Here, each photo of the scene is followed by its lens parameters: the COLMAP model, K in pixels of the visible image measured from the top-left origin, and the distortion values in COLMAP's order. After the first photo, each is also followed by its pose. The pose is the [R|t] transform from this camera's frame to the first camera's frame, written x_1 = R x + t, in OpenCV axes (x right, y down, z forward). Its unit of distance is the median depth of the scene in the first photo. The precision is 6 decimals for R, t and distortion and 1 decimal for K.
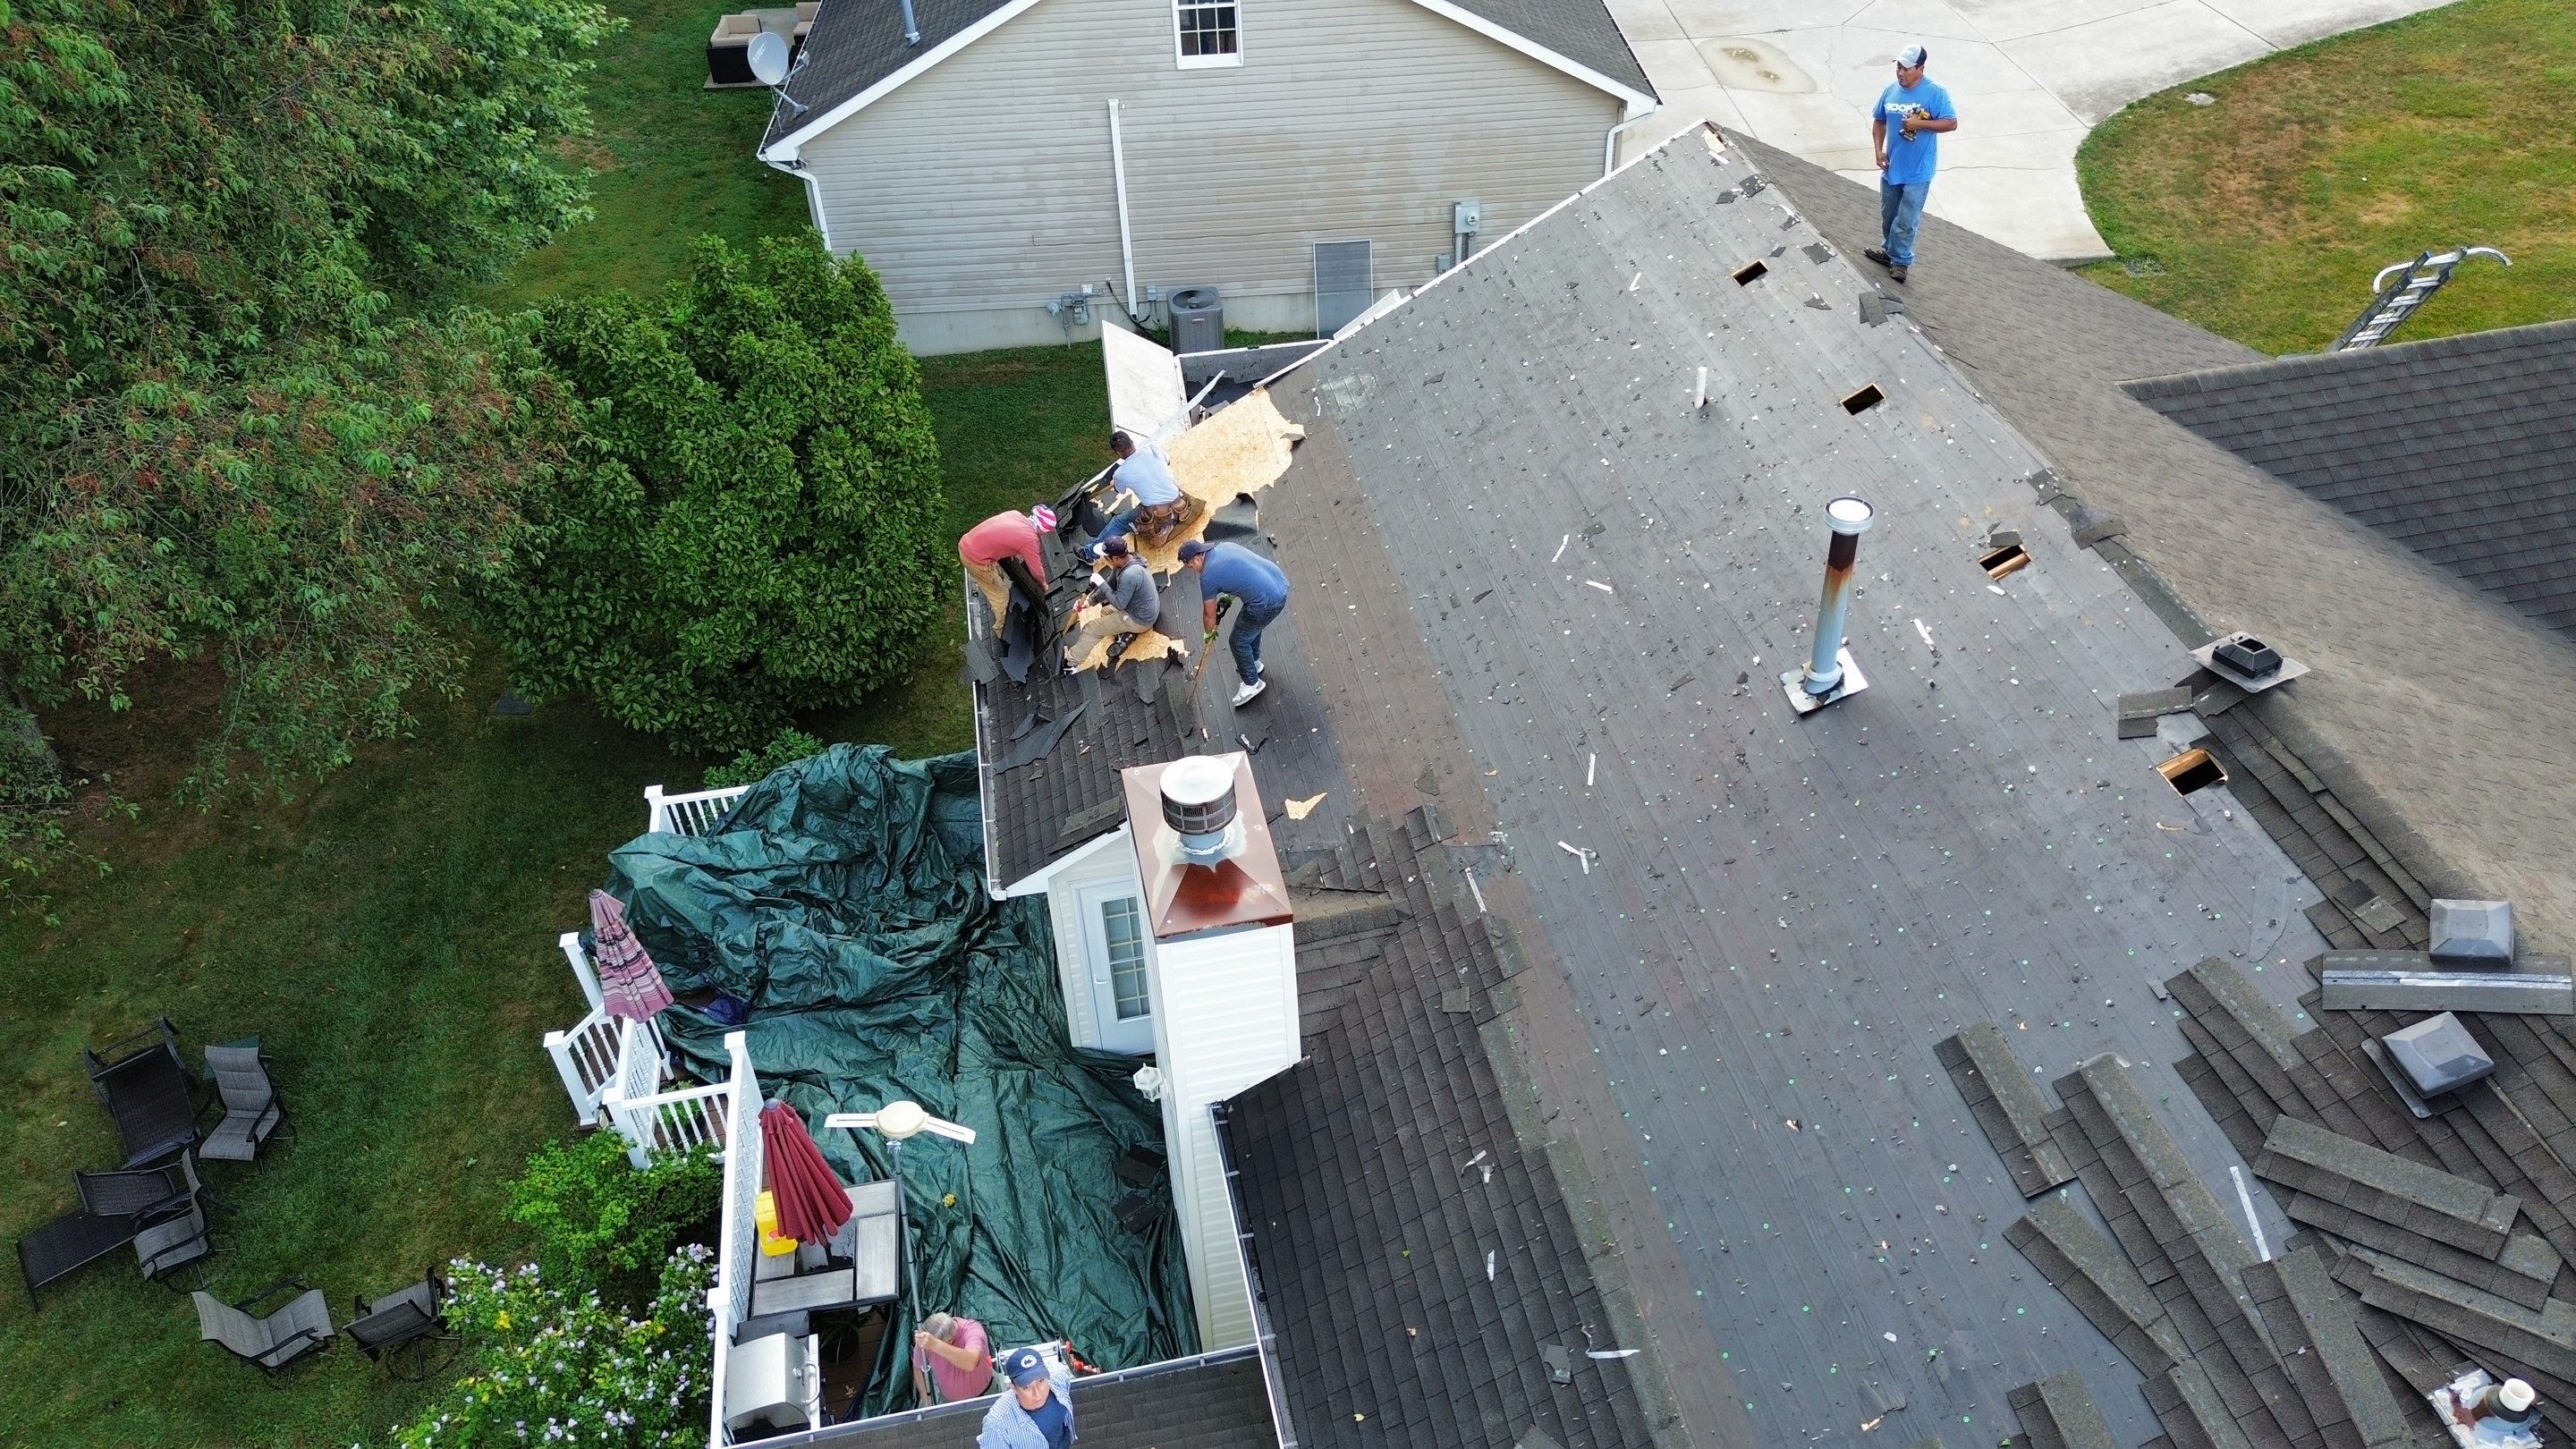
lens RADIAL K [[1840.7, 0, 1327.3], [0, 1840.7, 752.7], [0, 0, 1]] dist [0.042140, -0.039553]
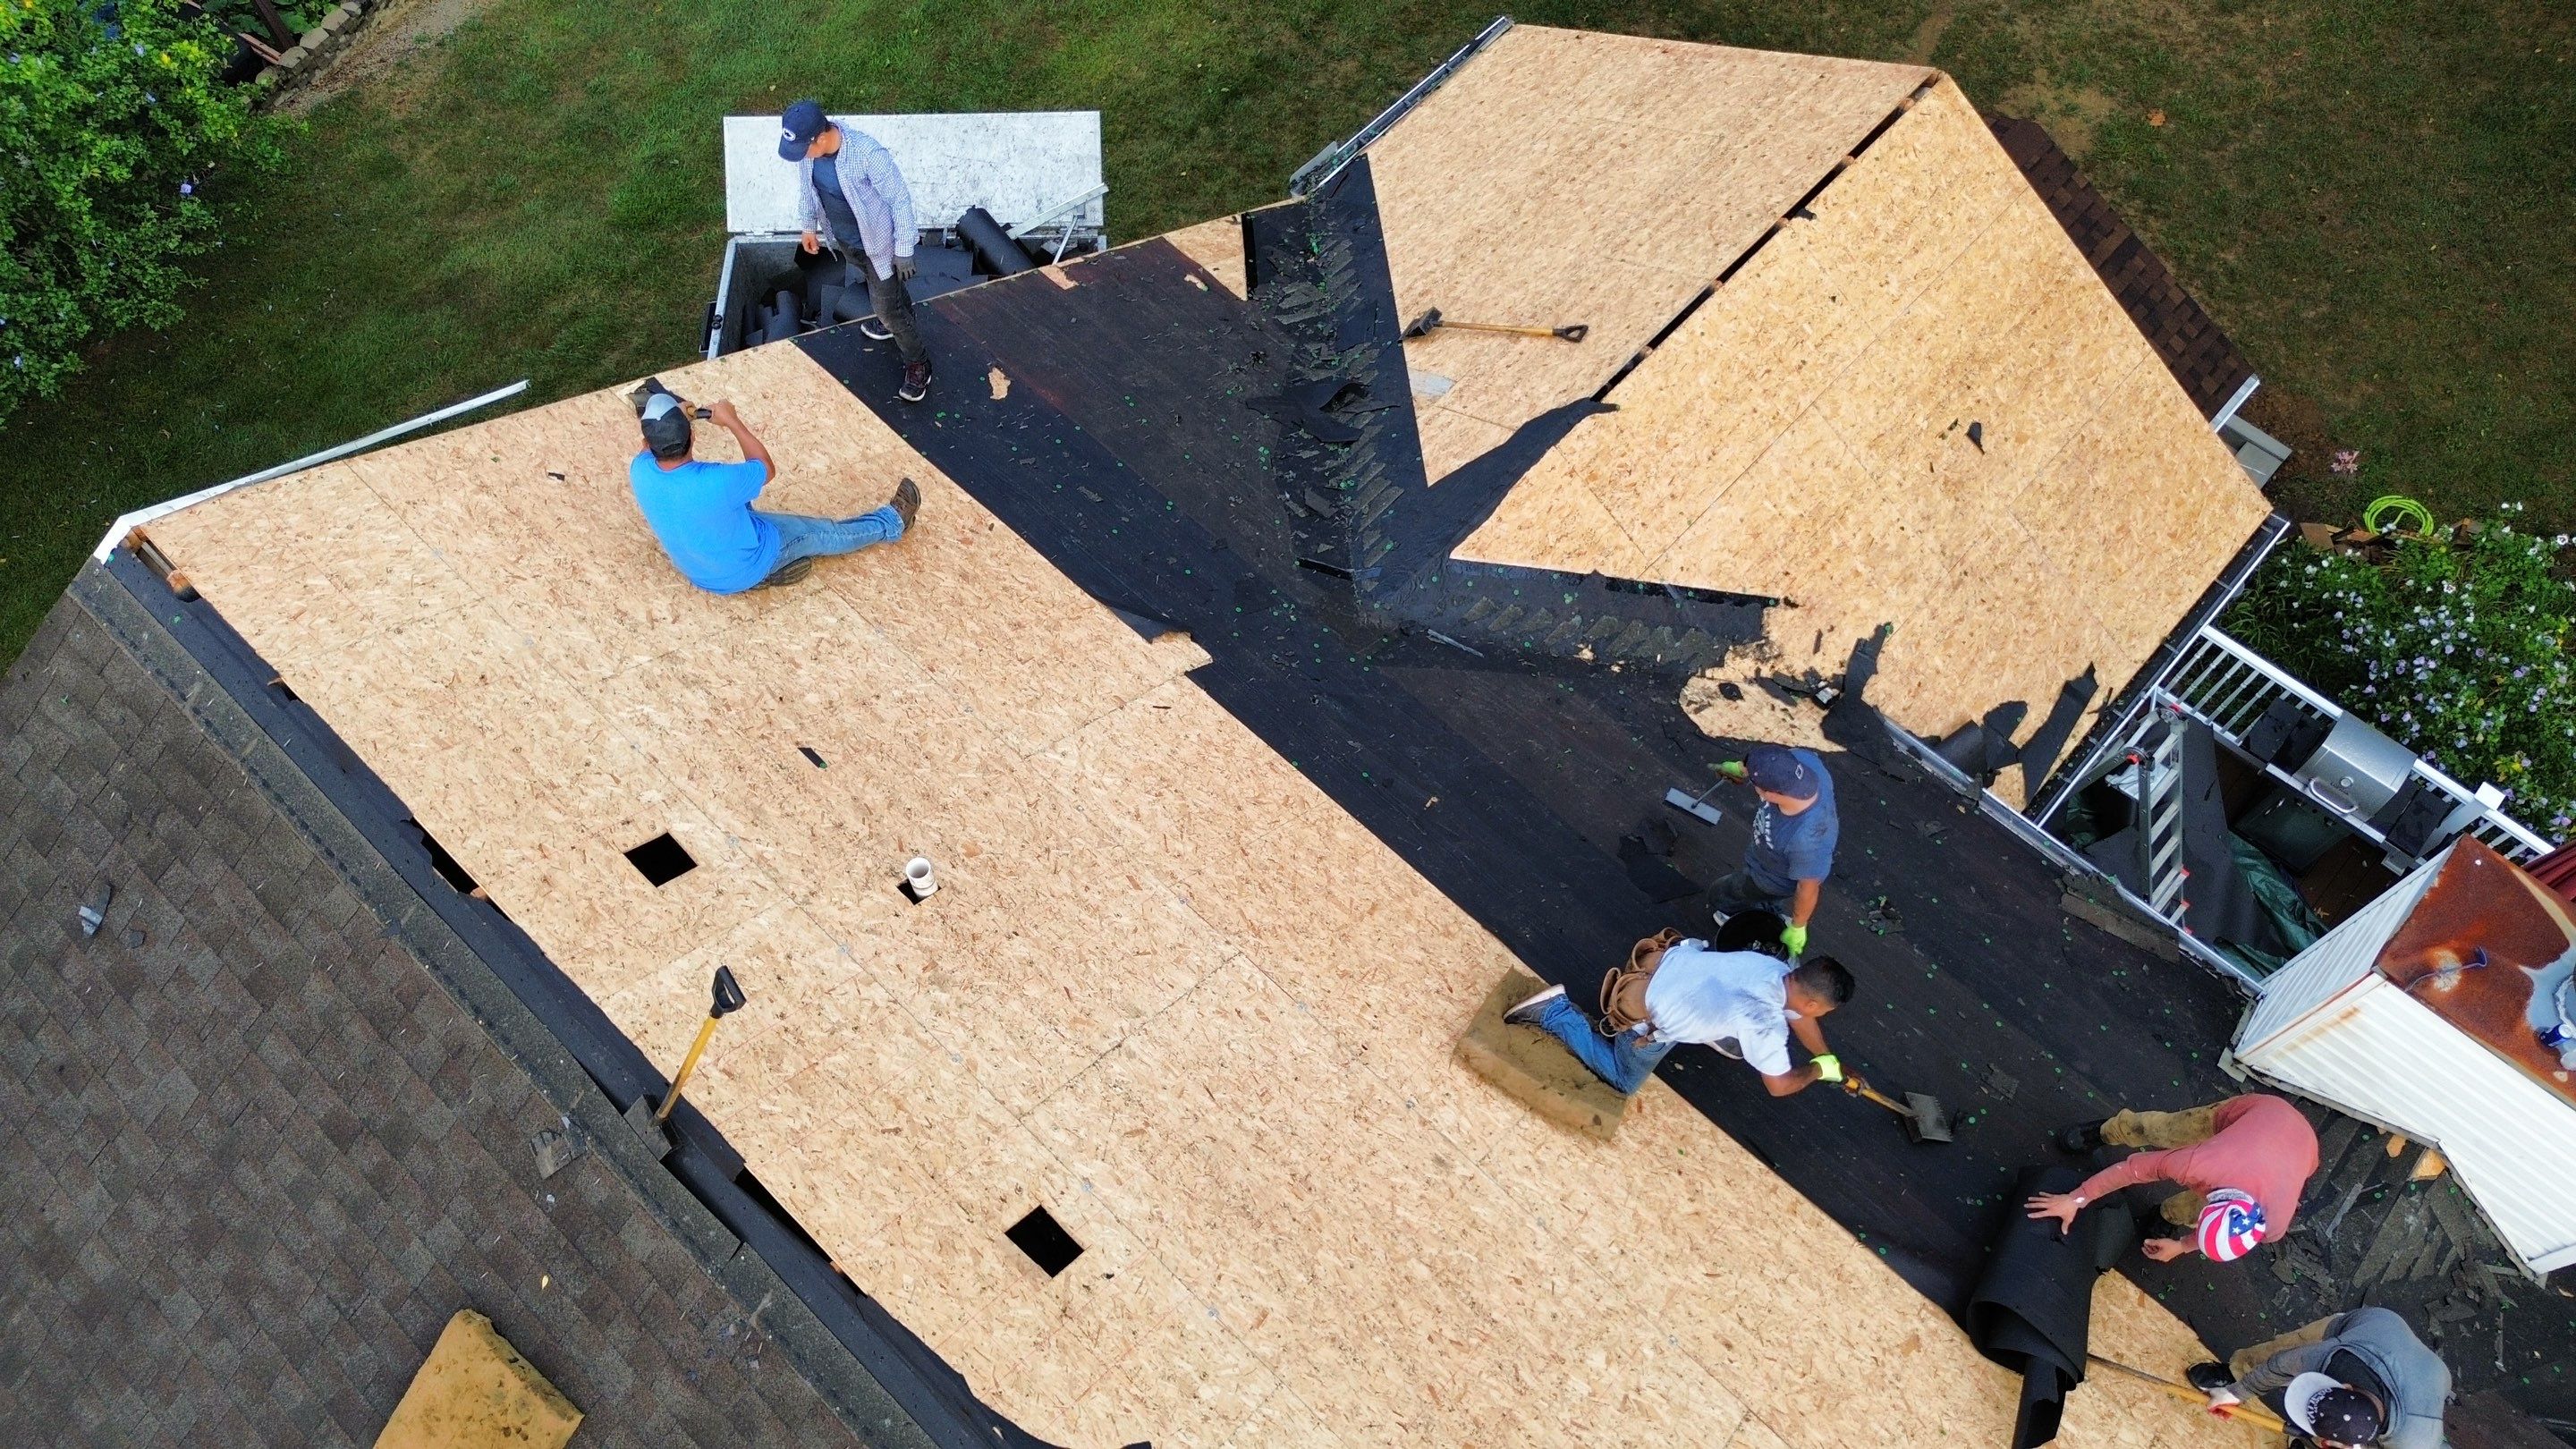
lens RADIAL K [[1817.8, 0, 1291.6], [0, 1817.8, 733.1], [0, 0, 1]] dist [0.062851, -0.062073]
pose [[-0.808324, 0.534505, -0.246815, 0.239627], [-0.367889, -0.131273, 0.920557, -0.221649], [0.459642, 0.834908, 0.302749, 0.287294]]
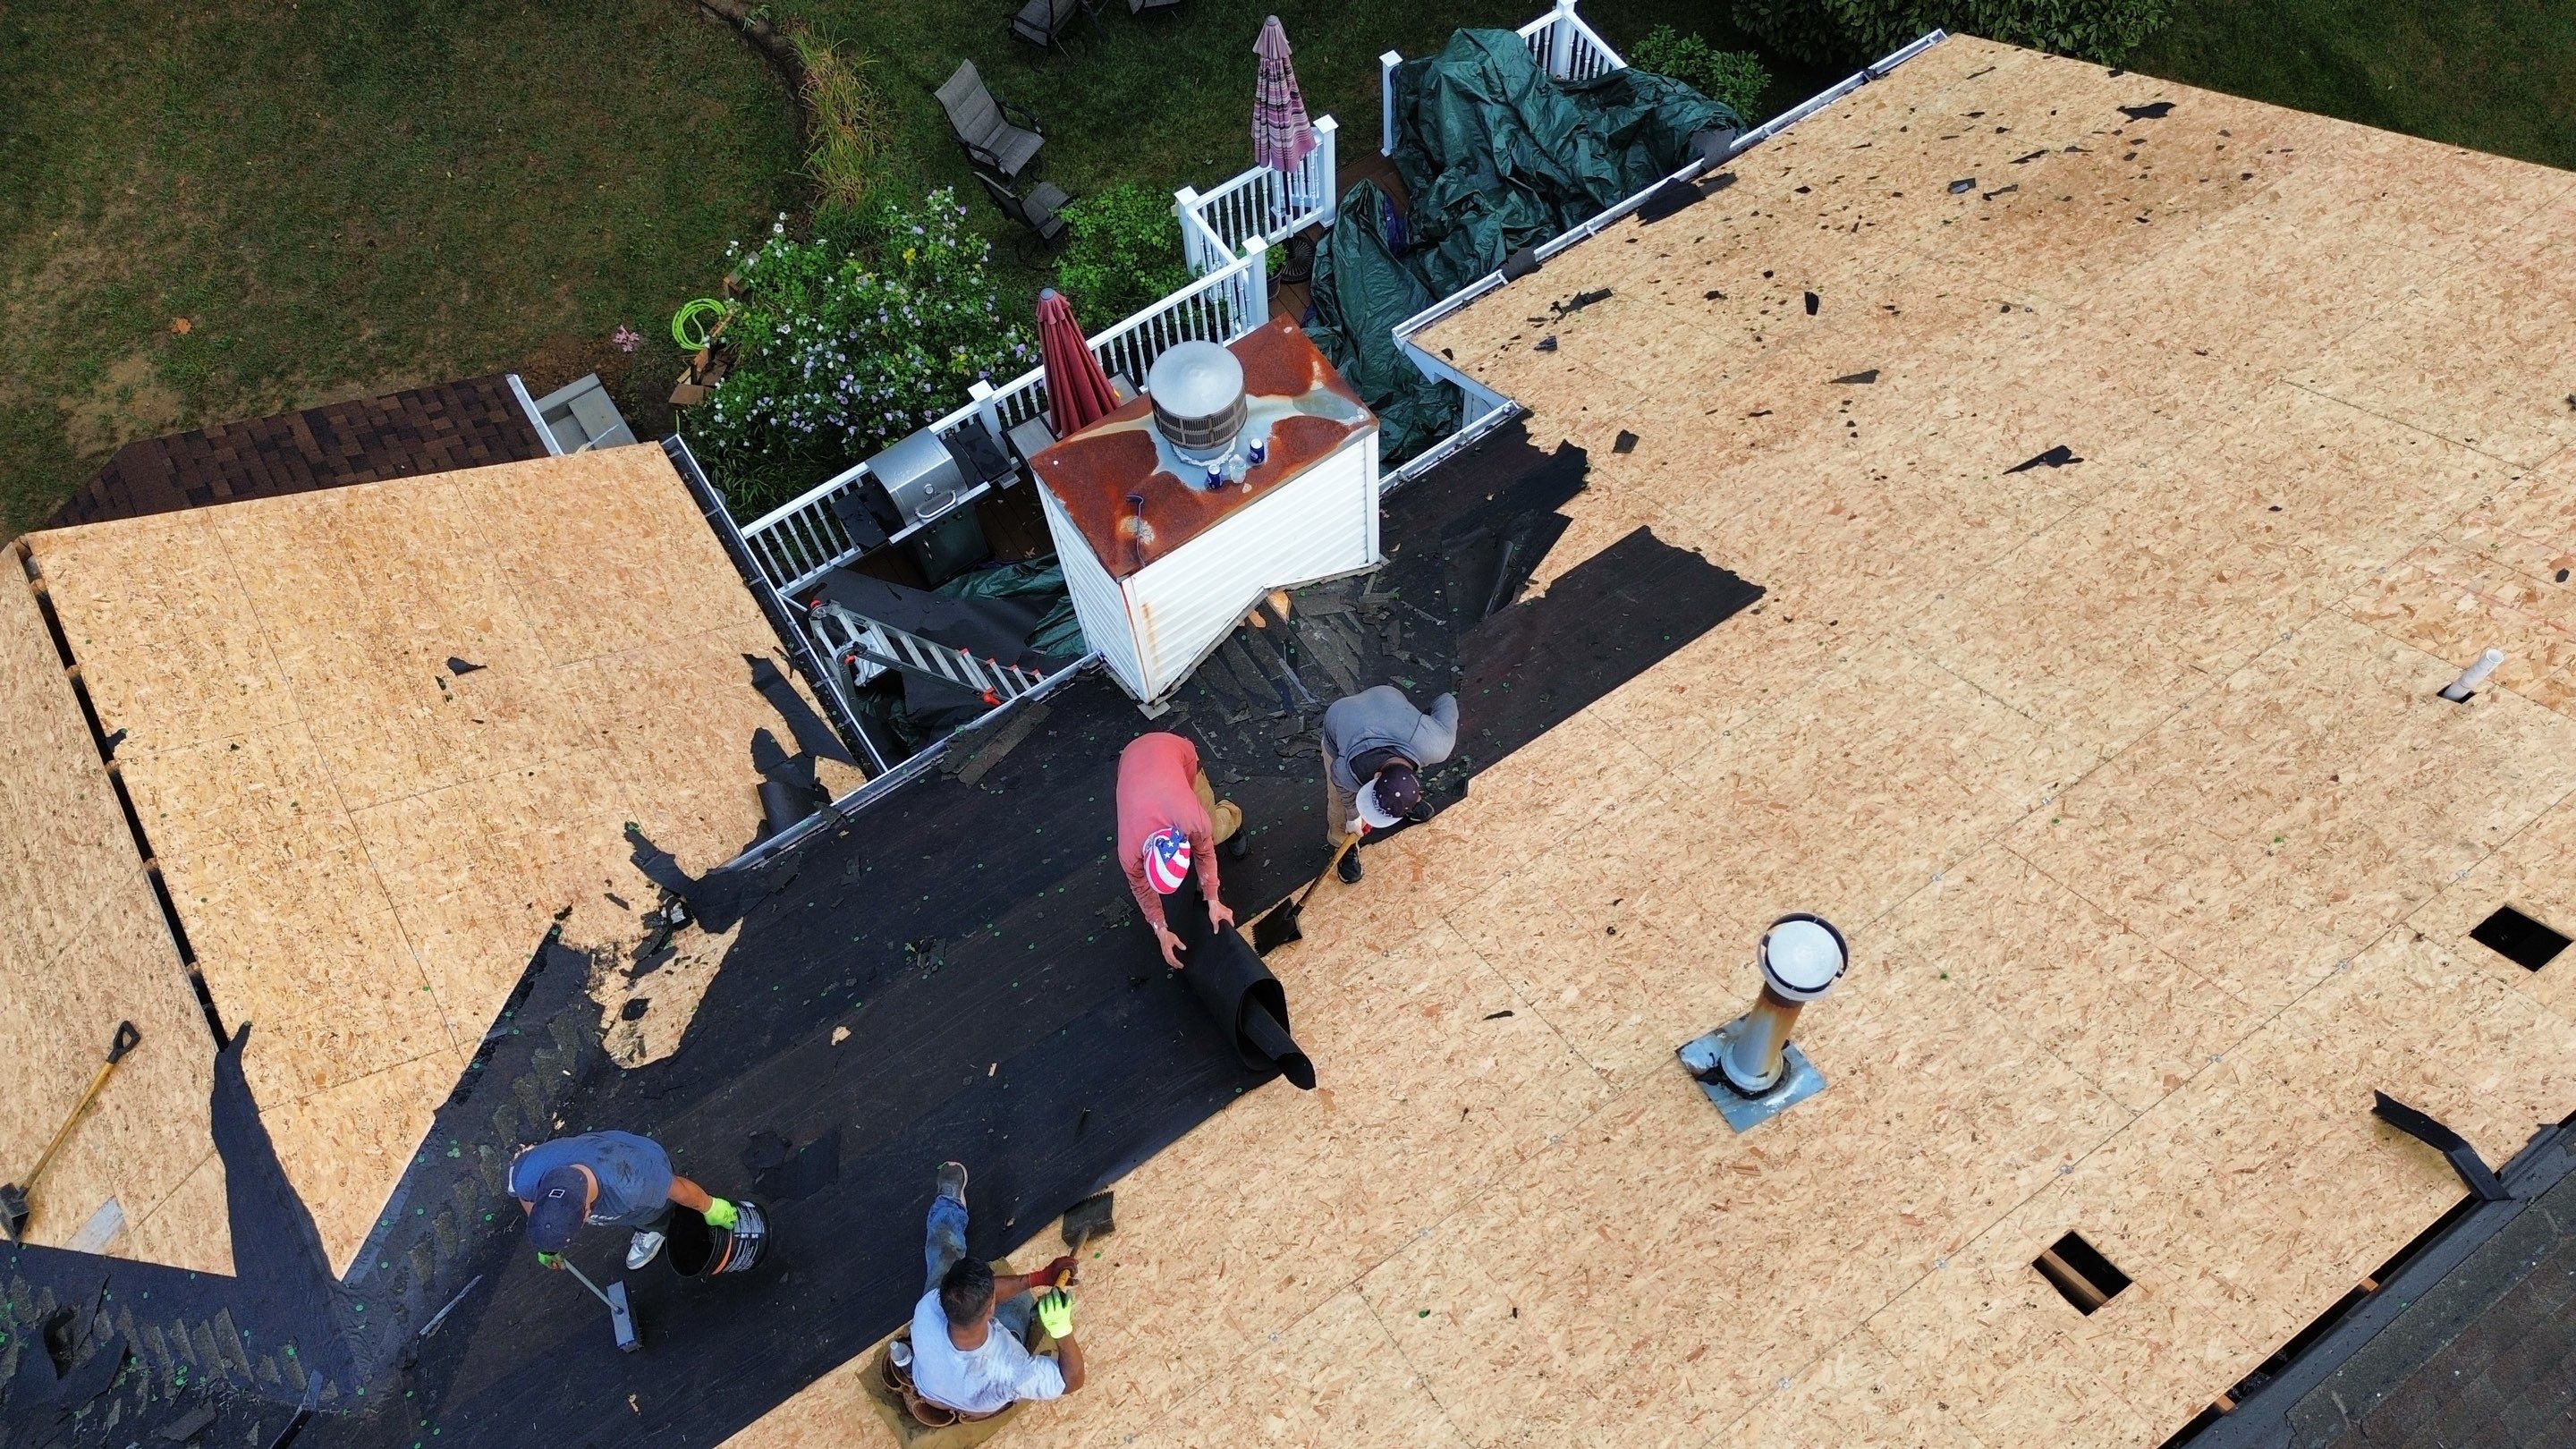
lens RADIAL K [[1834.0, 0, 1291.5], [0, 1834.0, 726.7], [0, 0, 1]] dist [0.064297, -0.057866]
pose [[0.377196, 0.834693, -0.401261, 0.203053], [-0.576879, 0.550701, 0.603274, -0.220028], [0.724523, 0.003926, 0.689239, 0.282938]]
